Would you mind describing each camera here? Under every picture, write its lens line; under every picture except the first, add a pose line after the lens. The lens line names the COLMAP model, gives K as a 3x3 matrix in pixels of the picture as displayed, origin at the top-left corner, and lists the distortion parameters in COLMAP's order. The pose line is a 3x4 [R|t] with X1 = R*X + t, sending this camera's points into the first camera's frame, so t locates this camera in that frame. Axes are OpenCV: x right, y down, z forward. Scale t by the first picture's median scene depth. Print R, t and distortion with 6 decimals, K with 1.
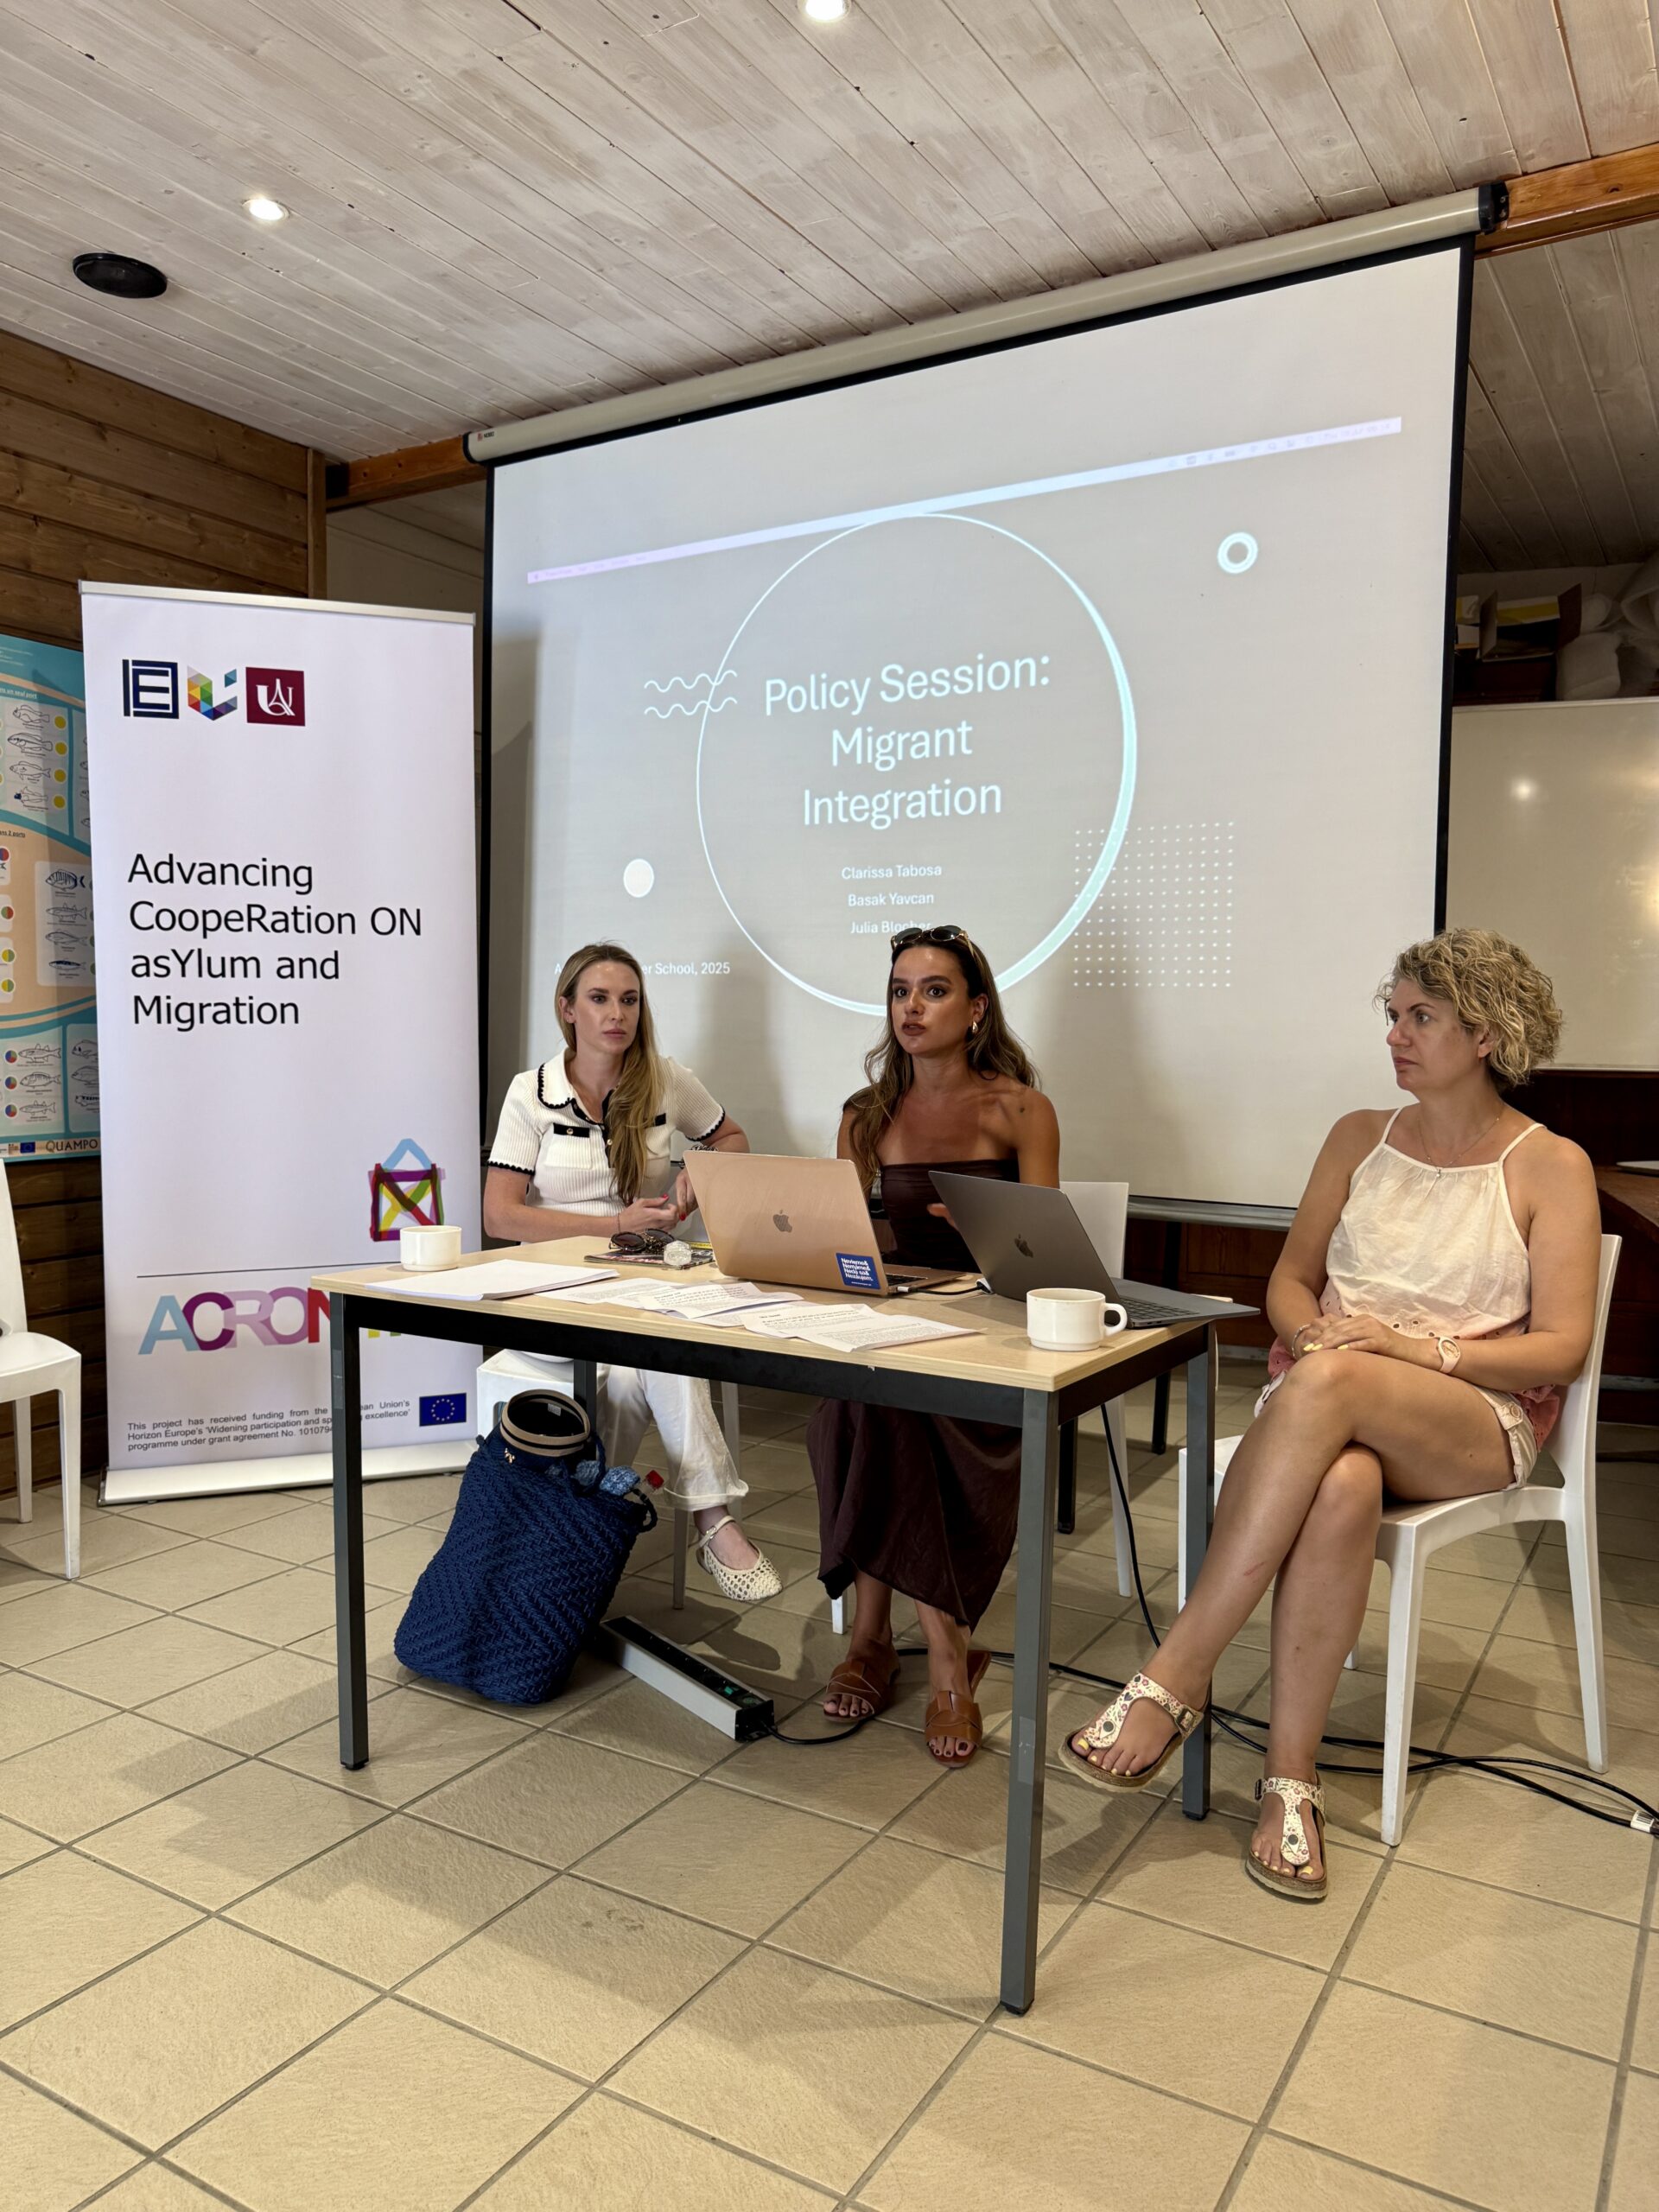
lens RADIAL K [[1526.0, 0, 829.5], [0, 1526.0, 1106.0], [0, 0, 1]] dist [0.156272, -0.342677]
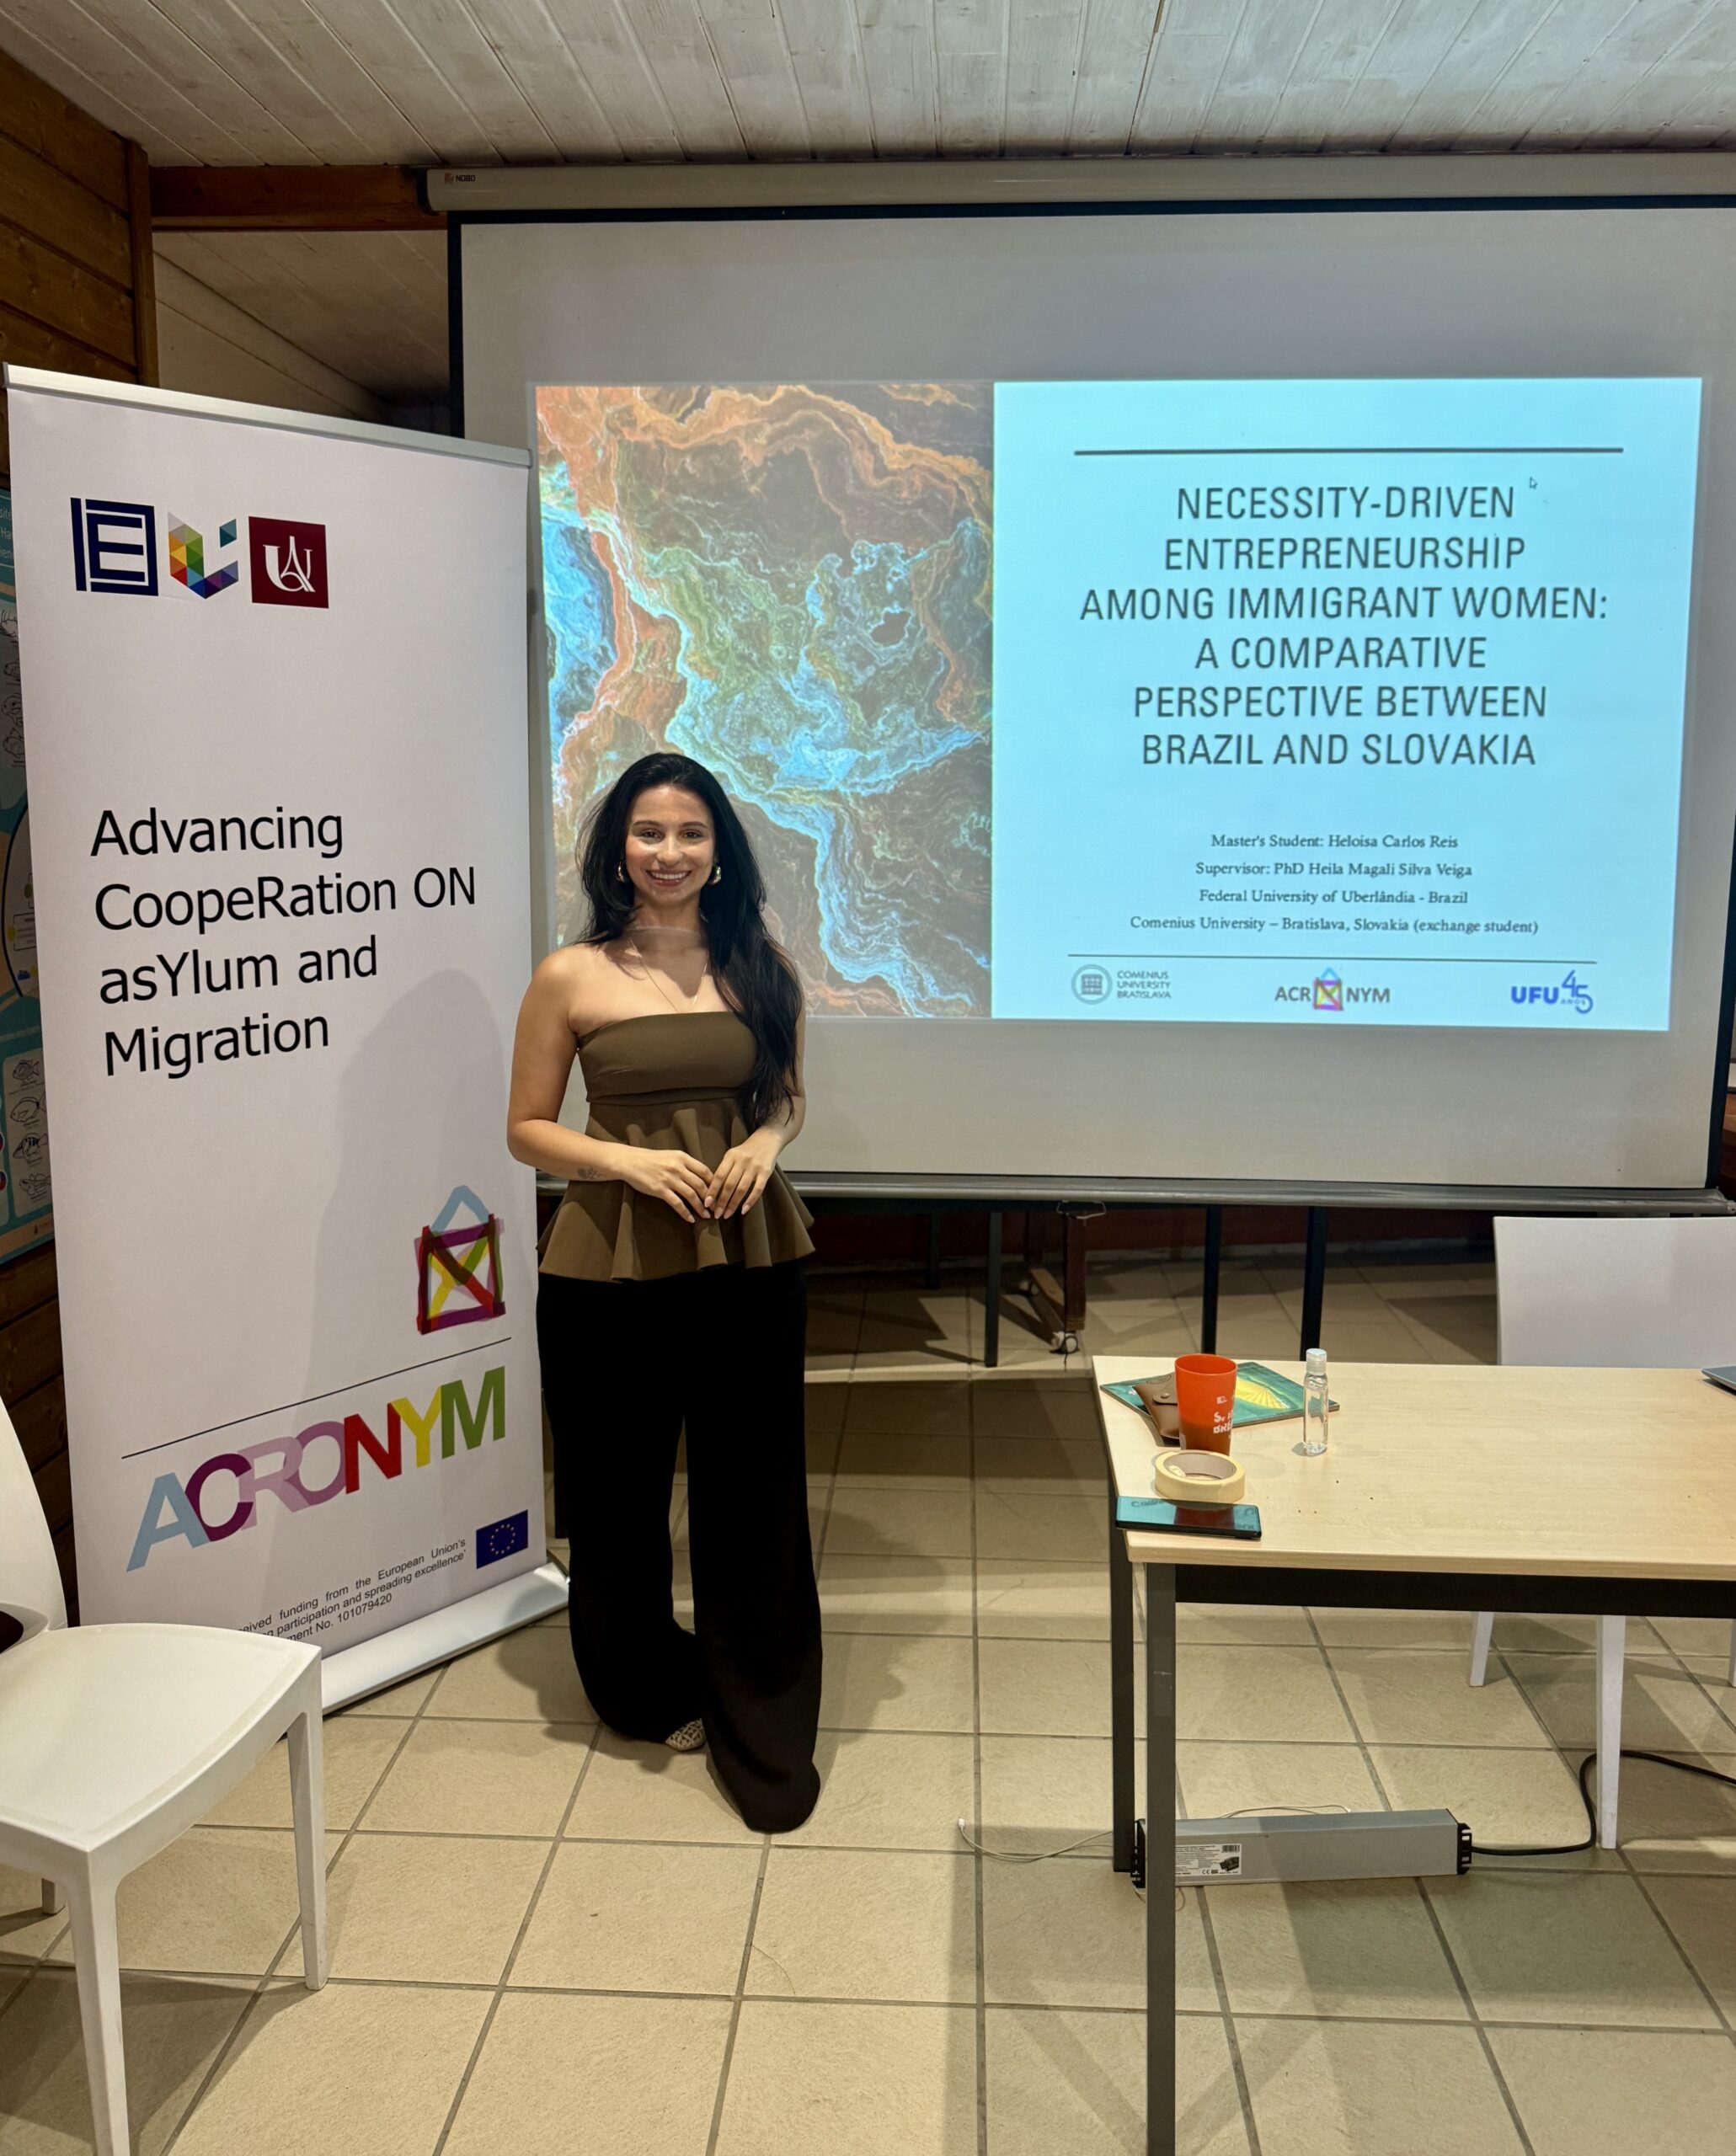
lens RADIAL K [[1659.2, 0, 865.3], [0, 1659.2, 993.3], [0, 0, 1]] dist [0.135041, -0.293774]
pose [[0.882593, -0.066320, 0.465437, -0.483998], [0.032143, 0.996196, 0.080996, -0.130556], [-0.469038, -0.056526, 0.881367, 0.240769]]
